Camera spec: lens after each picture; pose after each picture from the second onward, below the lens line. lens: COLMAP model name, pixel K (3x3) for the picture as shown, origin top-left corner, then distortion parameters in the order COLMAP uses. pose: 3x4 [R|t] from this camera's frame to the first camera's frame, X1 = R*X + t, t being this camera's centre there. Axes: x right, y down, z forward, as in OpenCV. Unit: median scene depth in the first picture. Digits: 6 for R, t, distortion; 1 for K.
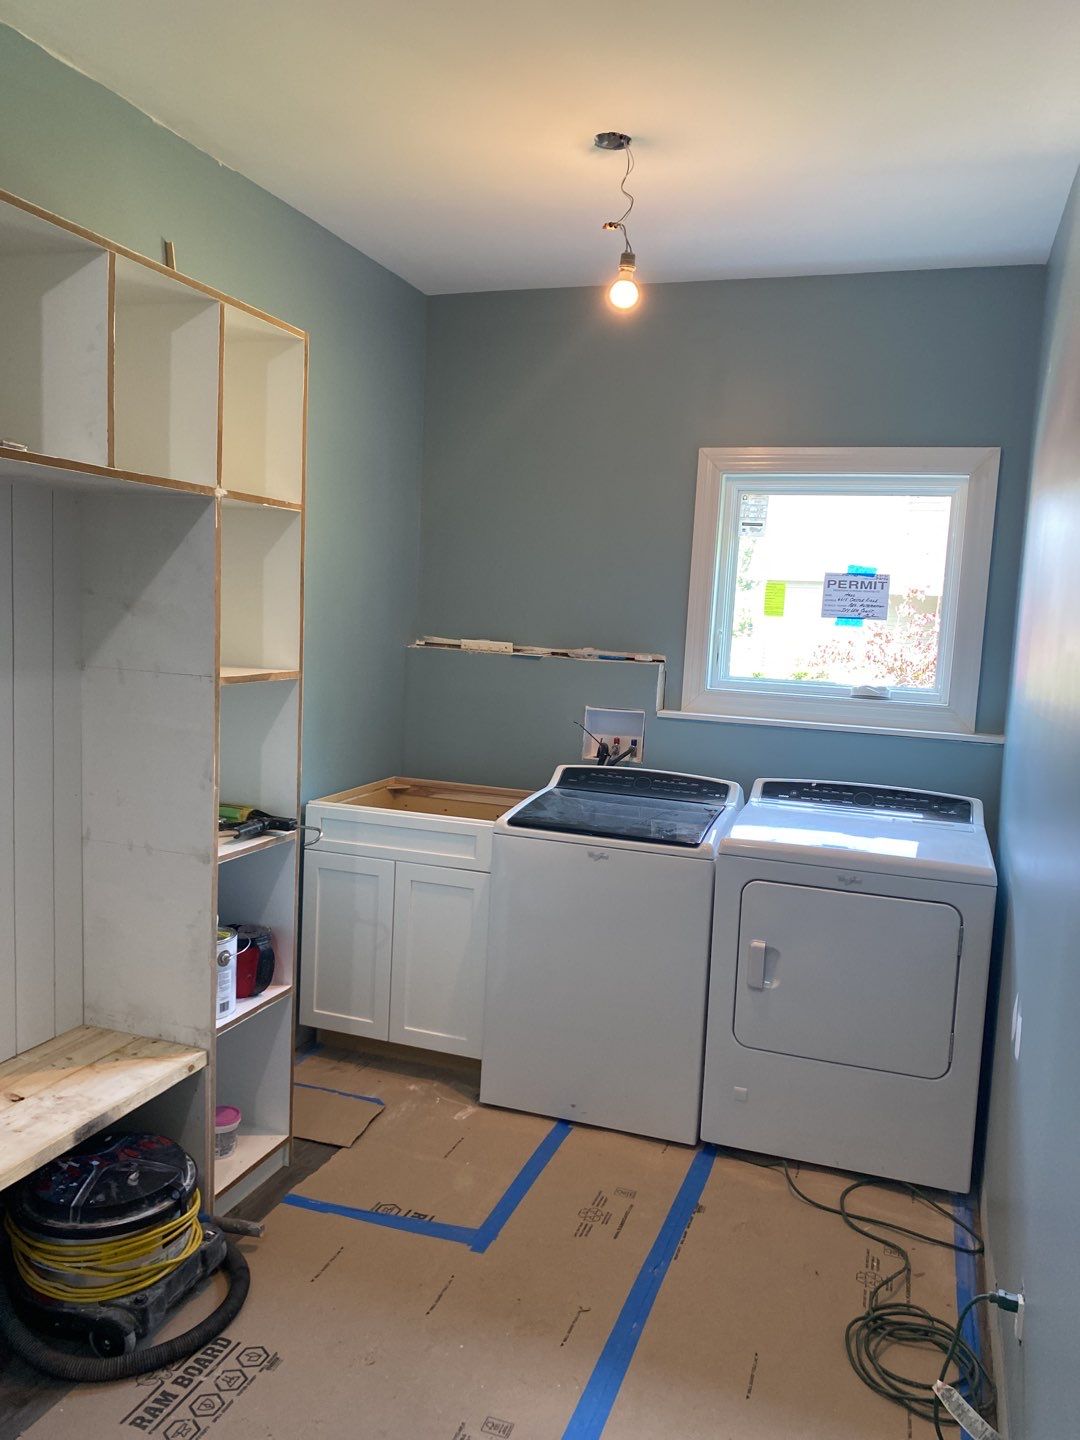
lens RADIAL K [[1096.7, 0, 538.1], [0, 1096.7, 725.5], [0, 0, 1]] dist [0.043984, -0.043695]
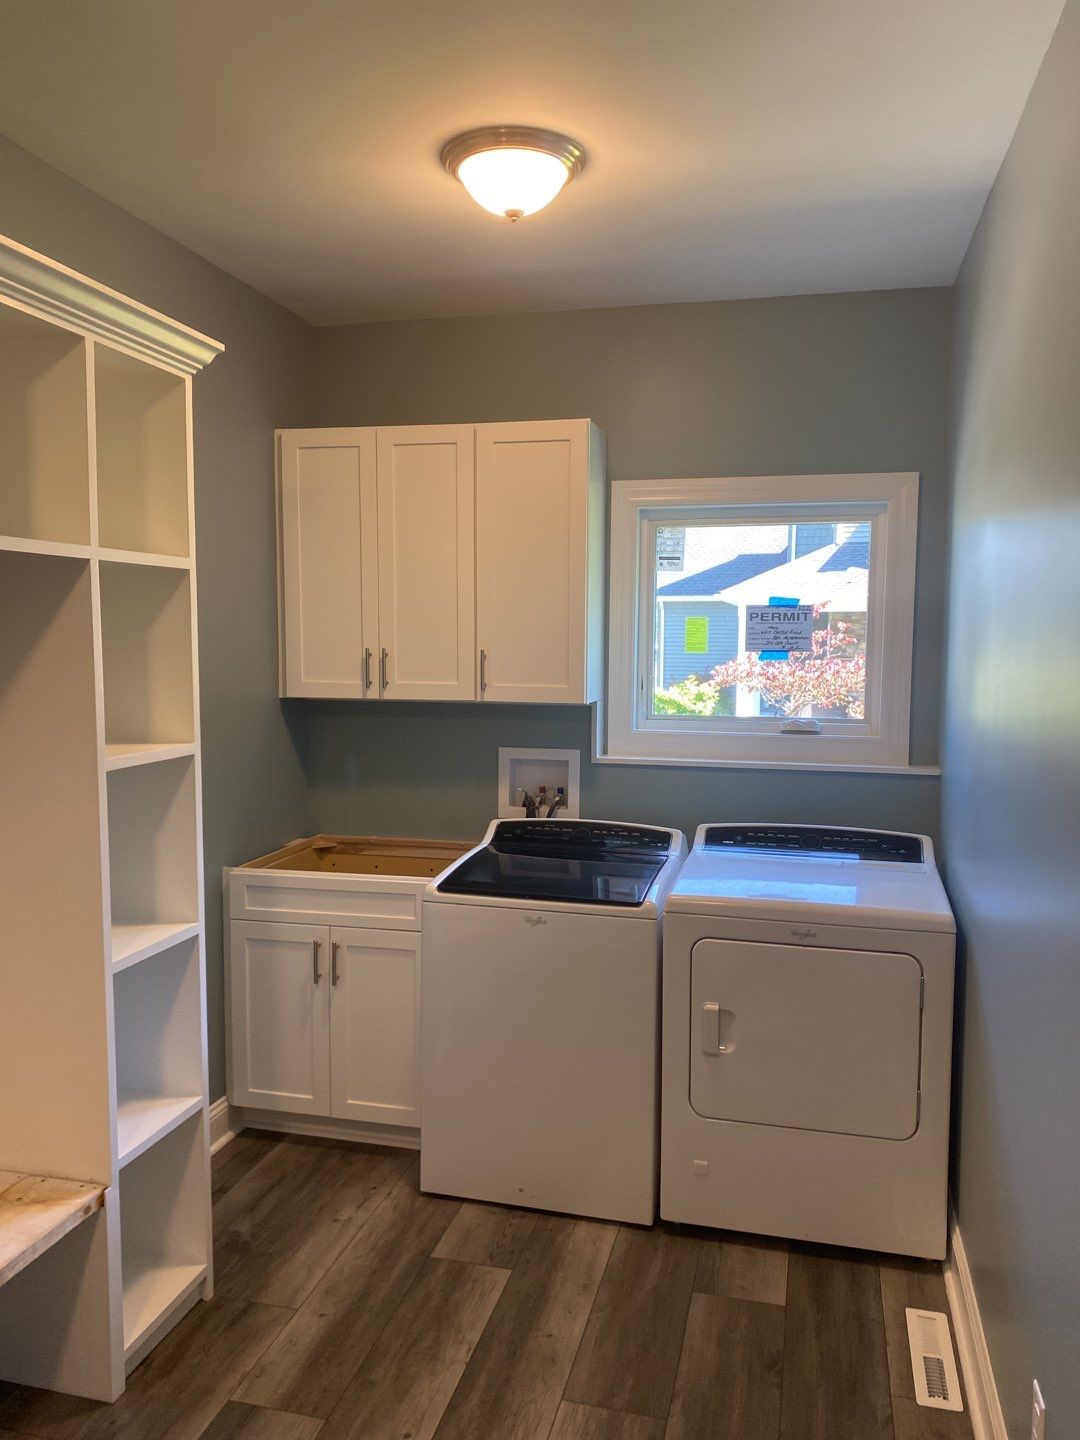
lens RADIAL K [[1096.7, 0, 546.6], [0, 1096.7, 726.7], [0, 0, 1]] dist [0.043984, -0.043695]
pose [[0.994135, -0.050244, 0.095762, -0.016206], [0.052459, 0.998407, -0.020757, -0.028049], [-0.094567, 0.025658, 0.995188, 0.074352]]
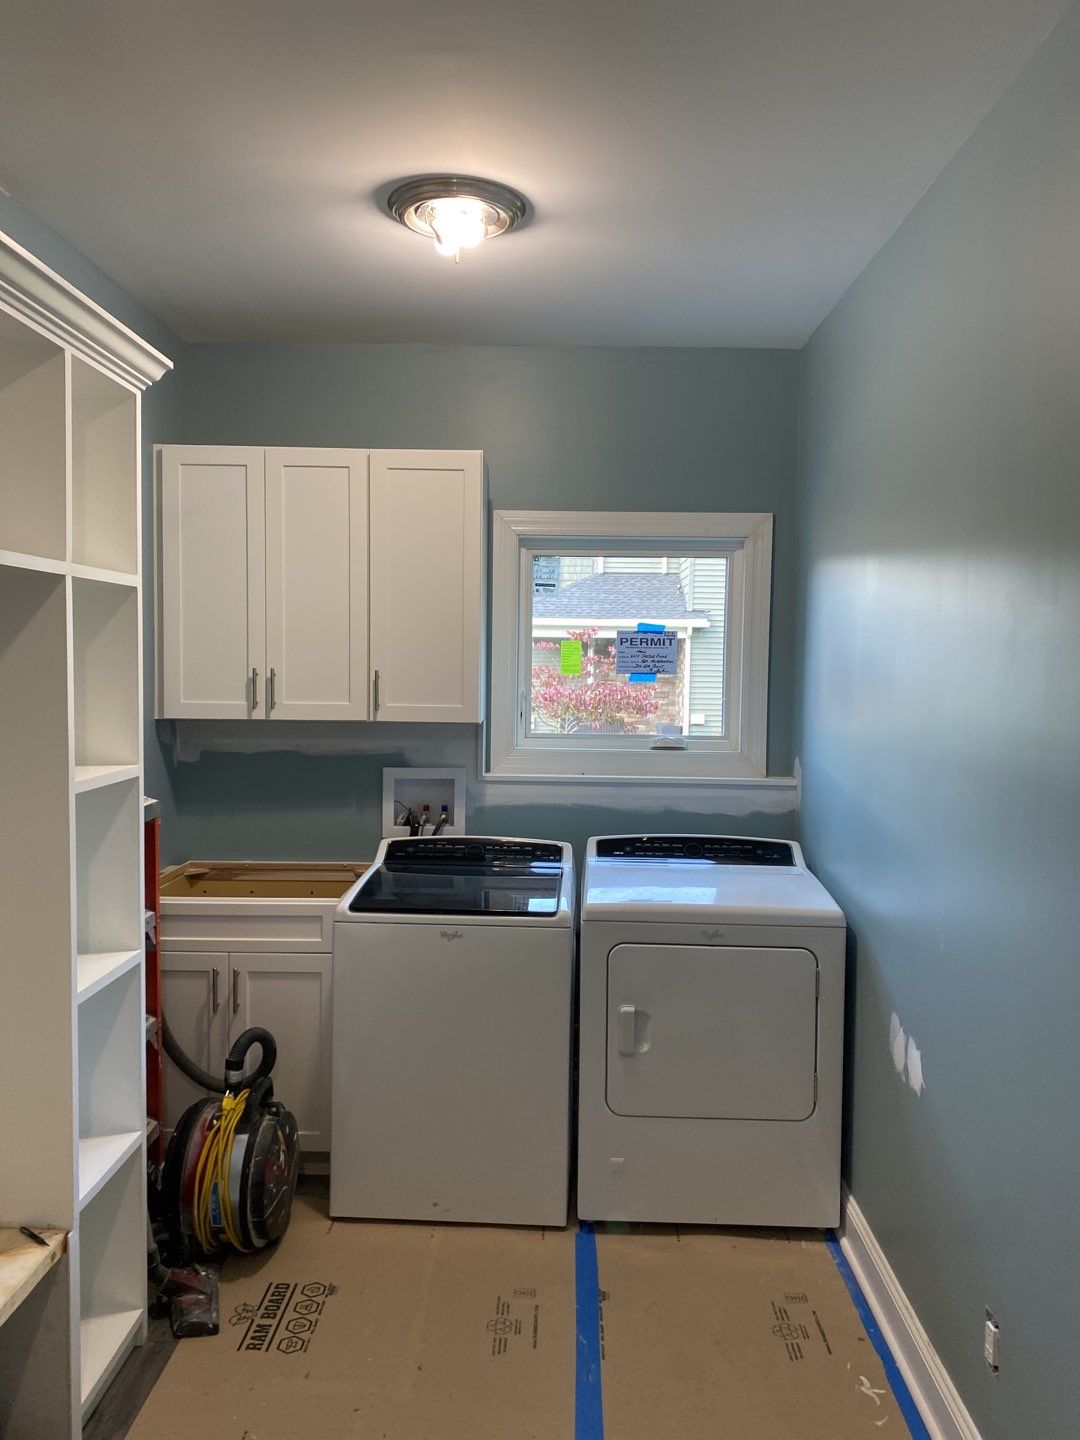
lens RADIAL K [[1096.7, 0, 531.7], [0, 1096.7, 712.7], [0, 0, 1]] dist [0.043984, -0.043695]
pose [[0.950048, -0.049364, 0.308175, -0.178050], [0.065186, 0.997020, -0.041254, -0.032622], [-0.305221, 0.059282, 0.950435, 0.066528]]
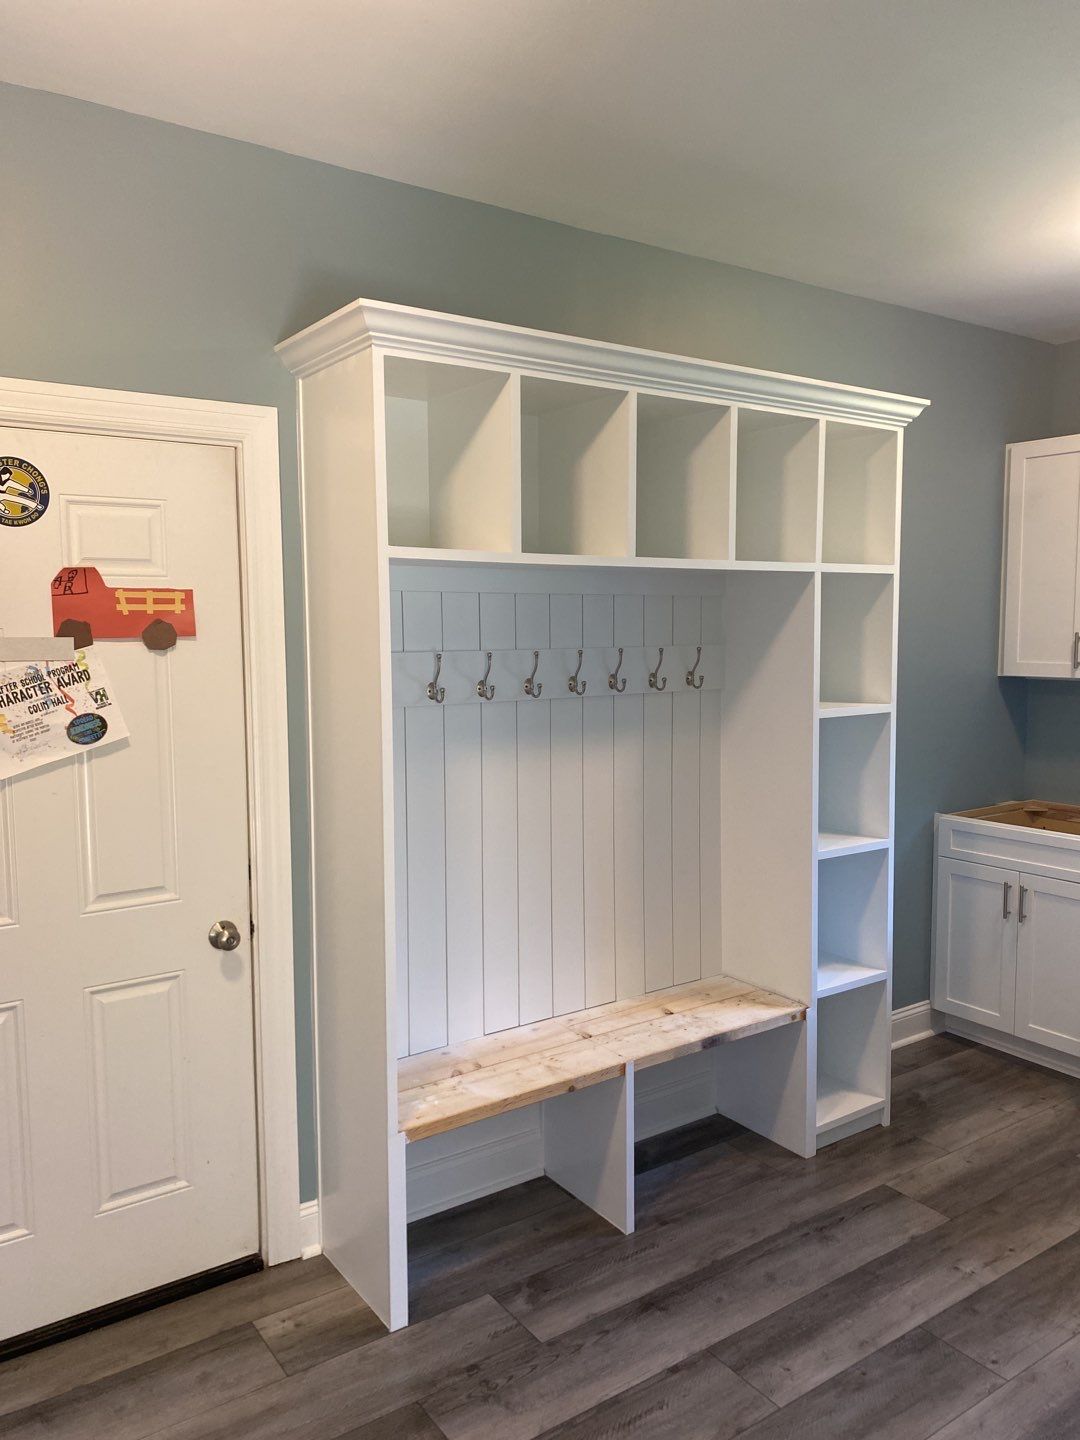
lens RADIAL K [[1096.7, 0, 548.3], [0, 1096.7, 727.3], [0, 0, 1]] dist [0.043984, -0.043695]
pose [[0.816510, 0.002384, -0.577327, 0.160519], [-0.018506, 0.999586, -0.022046, 0.007922], [0.577035, 0.028685, 0.816216, -0.180334]]
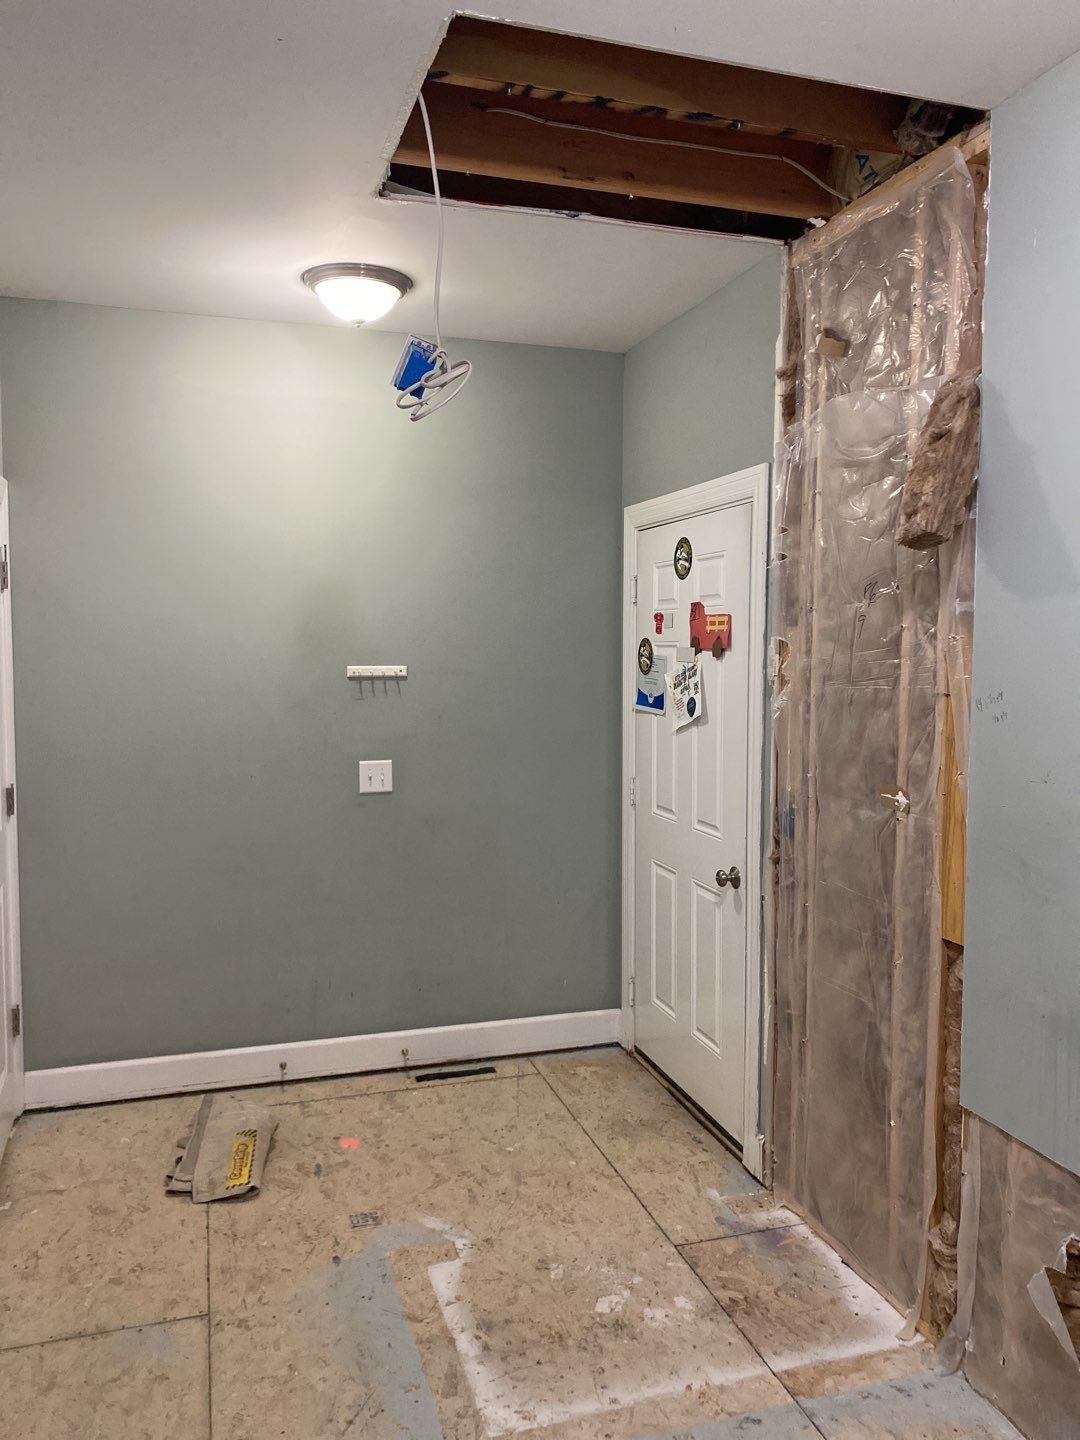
lens RADIAL K [[1096.7, 0, 536.7], [0, 1096.7, 717.9], [0, 0, 1]] dist [0.043984, -0.043695]
pose [[-0.788873, -0.013965, -0.614397, 0.311021], [-0.116925, 0.984891, 0.127743, -0.127053], [0.603330, 0.172612, -0.778587, 1.132164]]
